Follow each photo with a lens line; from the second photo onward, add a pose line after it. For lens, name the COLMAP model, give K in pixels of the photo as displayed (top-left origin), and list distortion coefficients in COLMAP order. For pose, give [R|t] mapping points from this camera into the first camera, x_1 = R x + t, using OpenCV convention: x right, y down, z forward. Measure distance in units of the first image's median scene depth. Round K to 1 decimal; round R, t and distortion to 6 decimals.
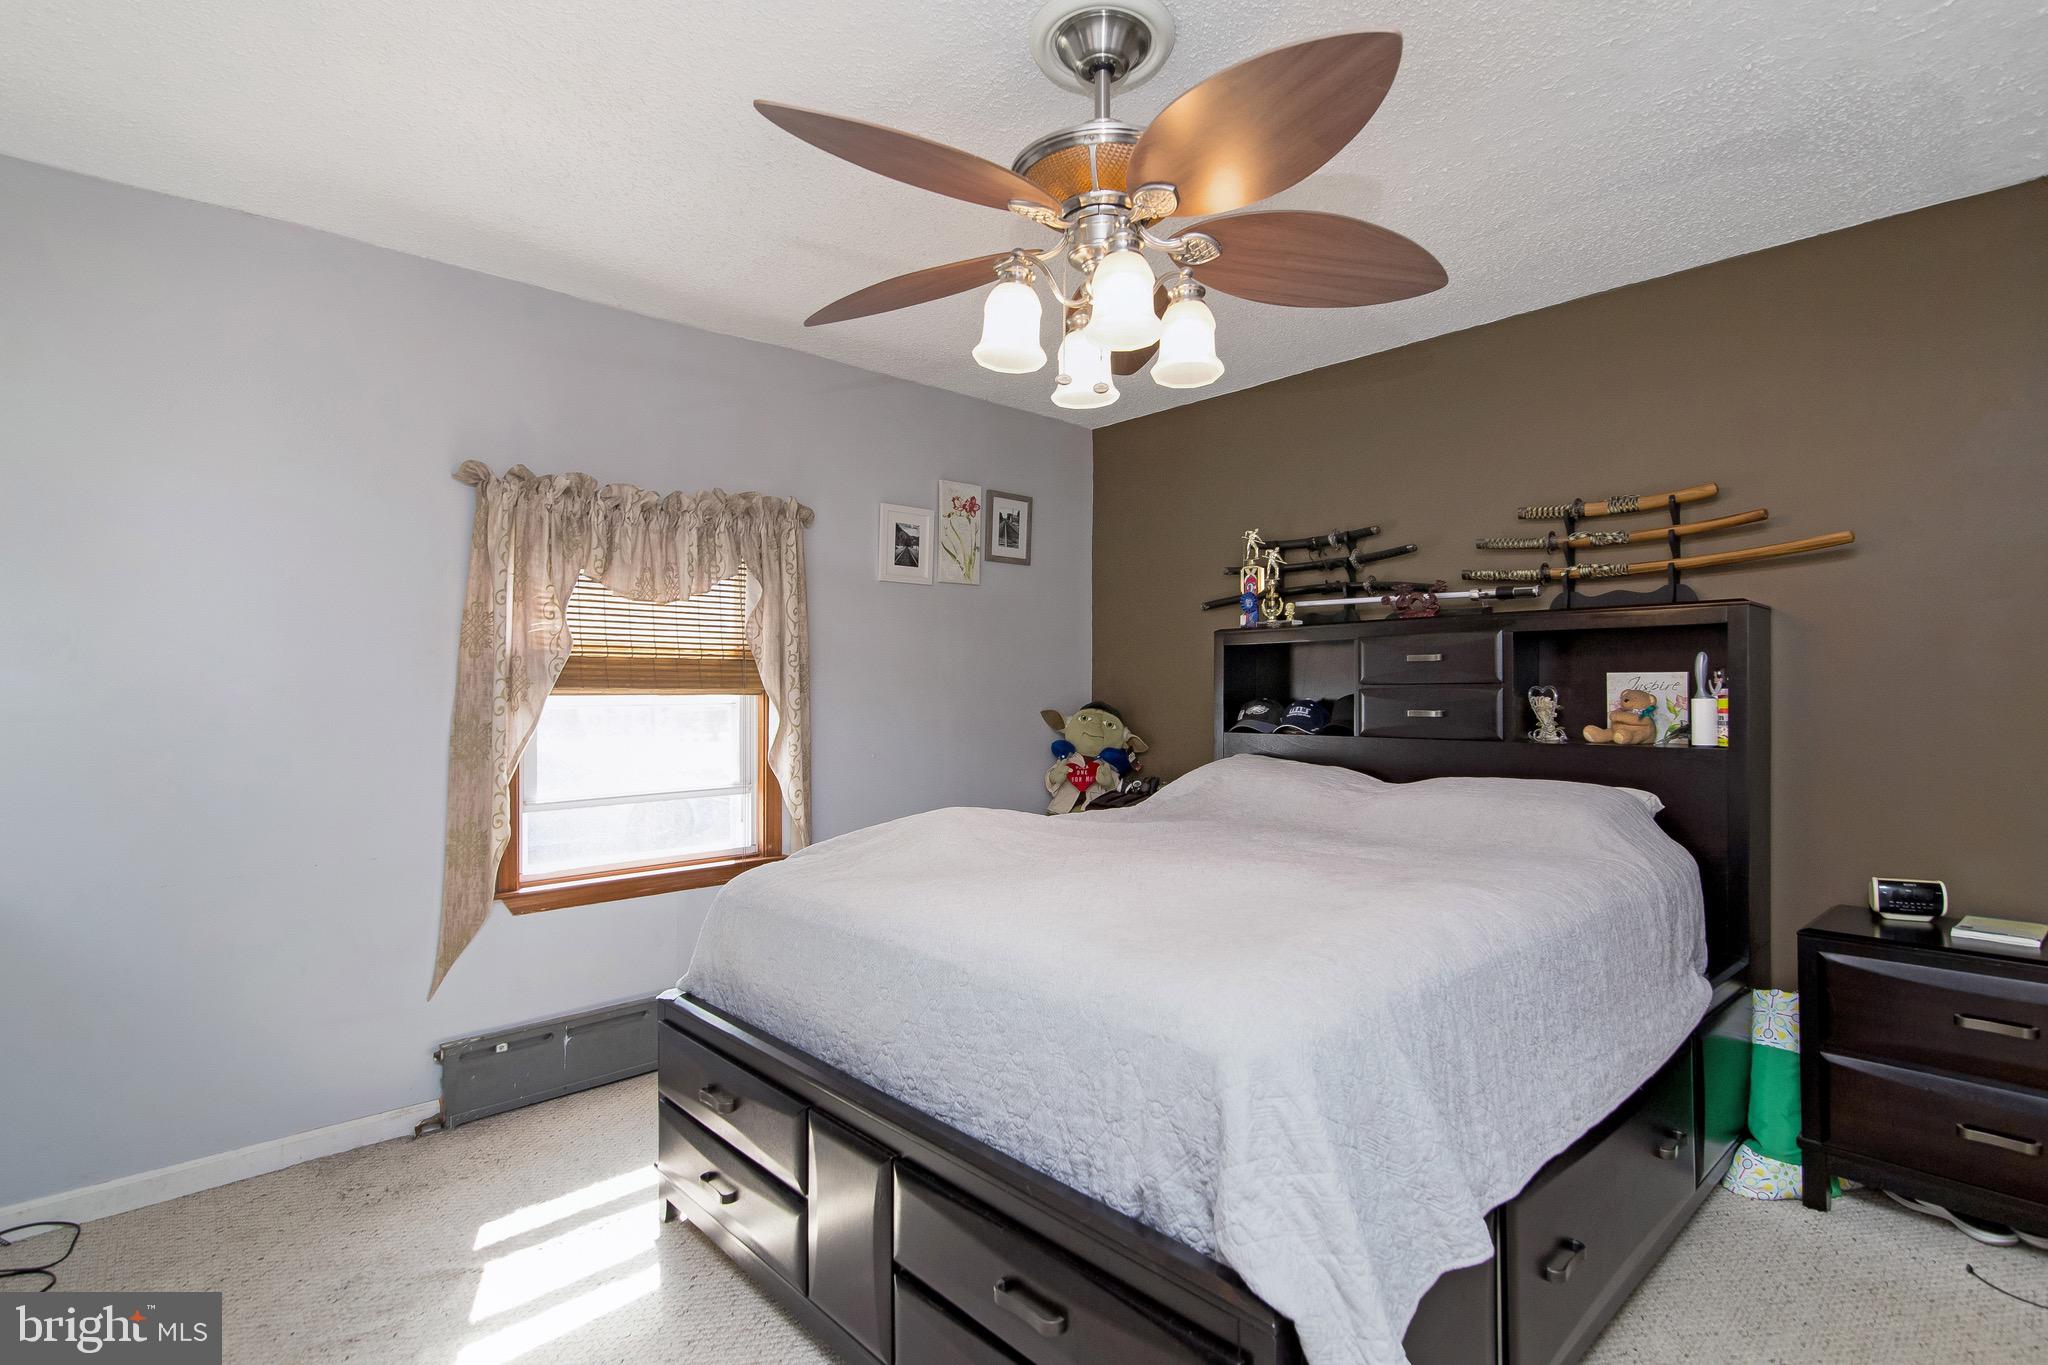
lens RADIAL K [[949.2, 0, 1021.7], [0, 949.2, 690.7], [0, 0, 1]] dist [-0.001162, 0.000175]
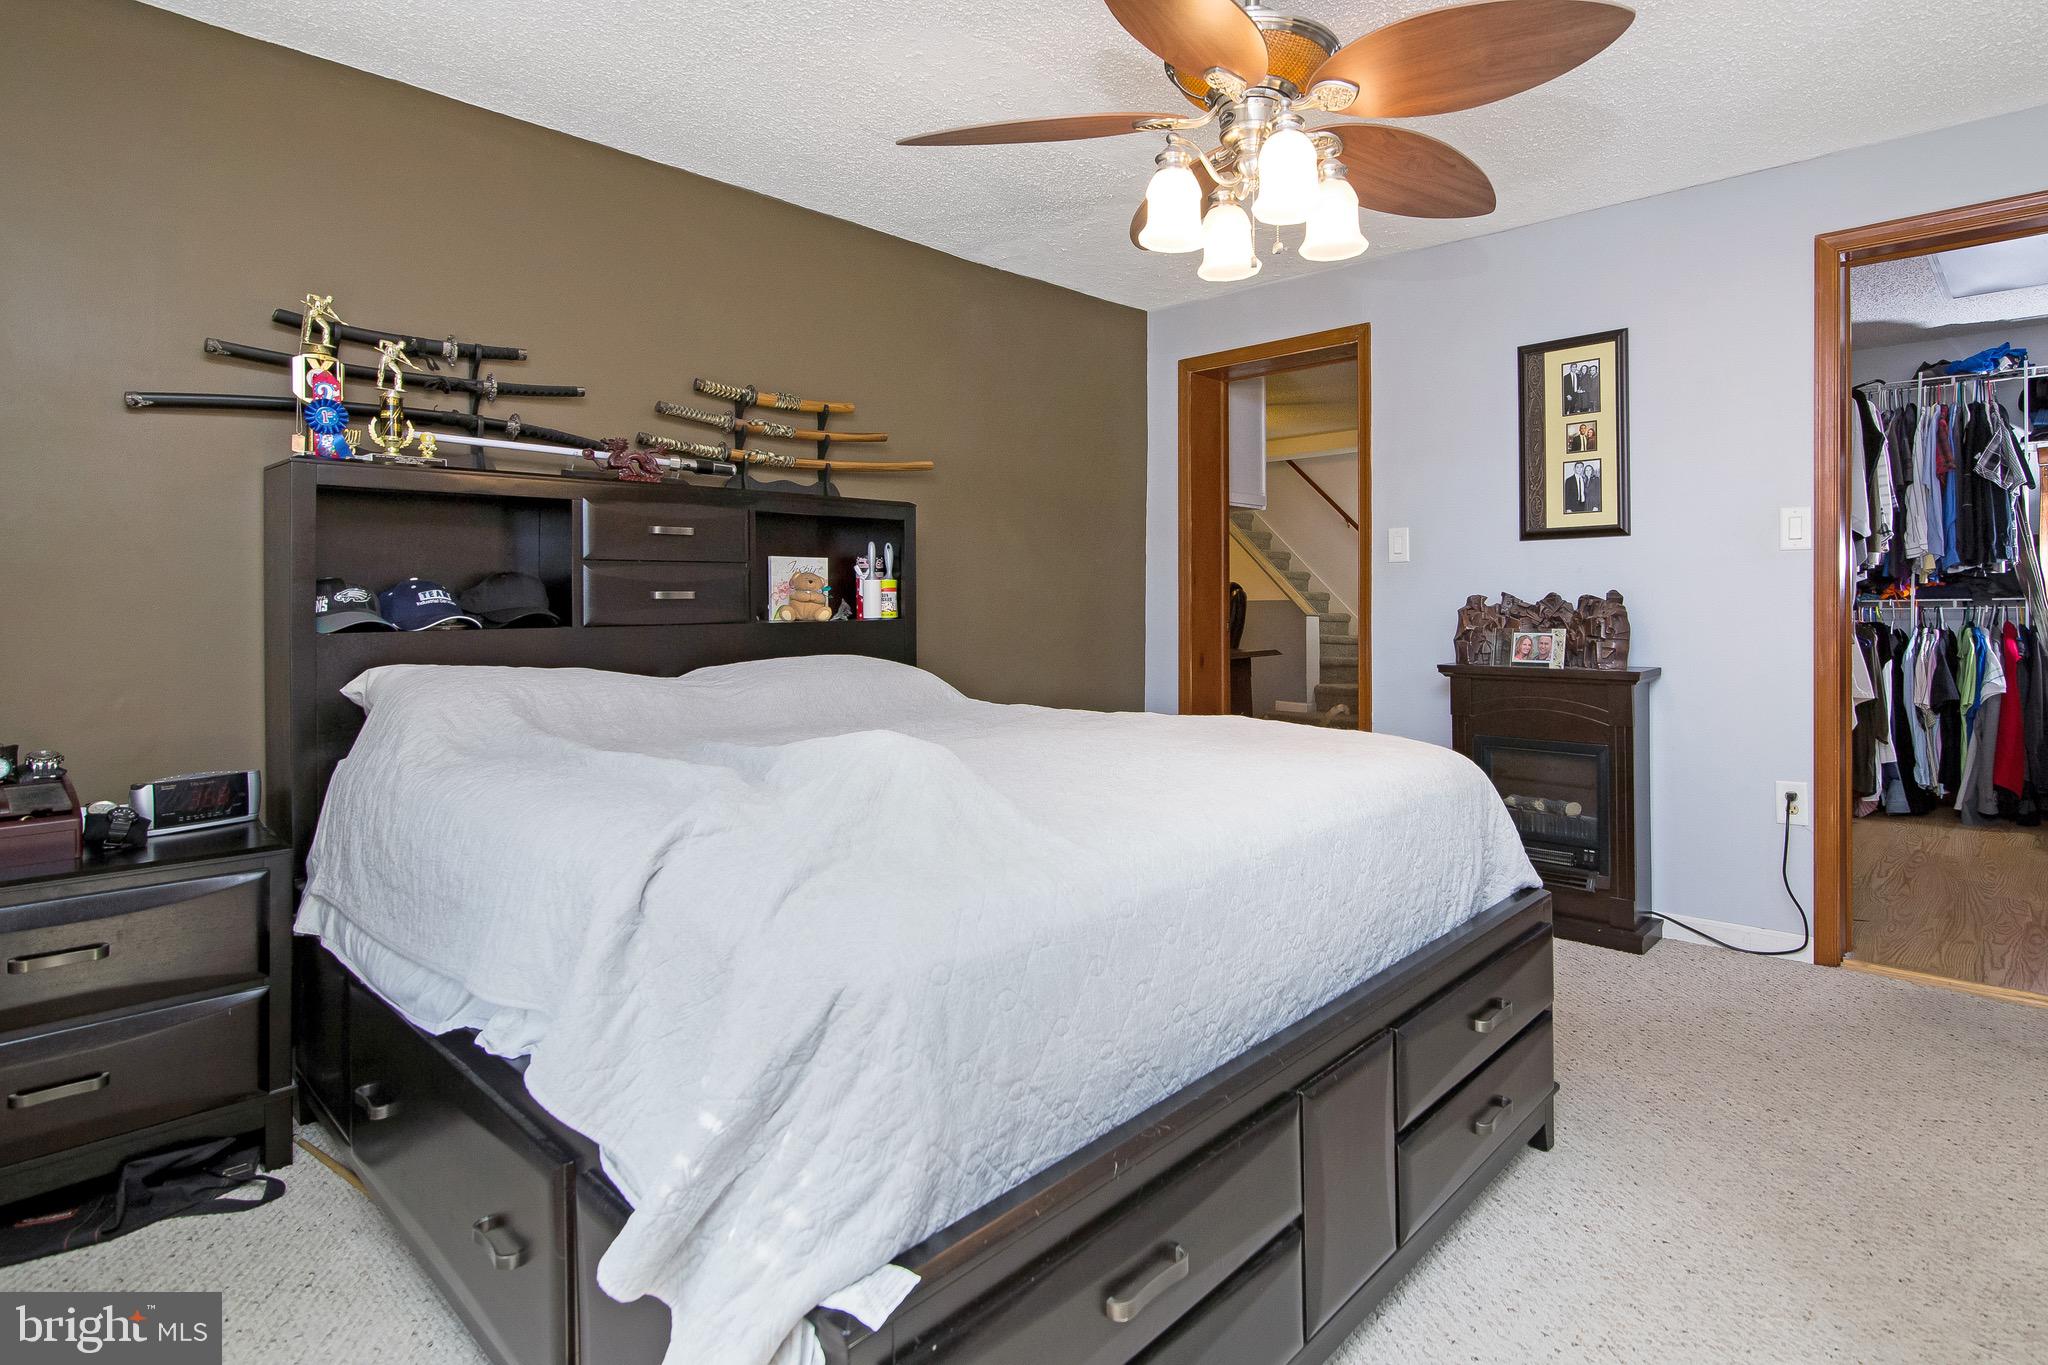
lens RADIAL K [[1043.1, 0, 1091.6], [0, 1043.1, 626.9], [0, 0, 1]] dist [-0.001056, -0.000159]
pose [[-0.070684, -0.022402, 0.997247, -0.565662], [0.006974, 0.999712, 0.022951, 0.034848], [-0.997474, 0.008577, -0.070507, 0.707054]]
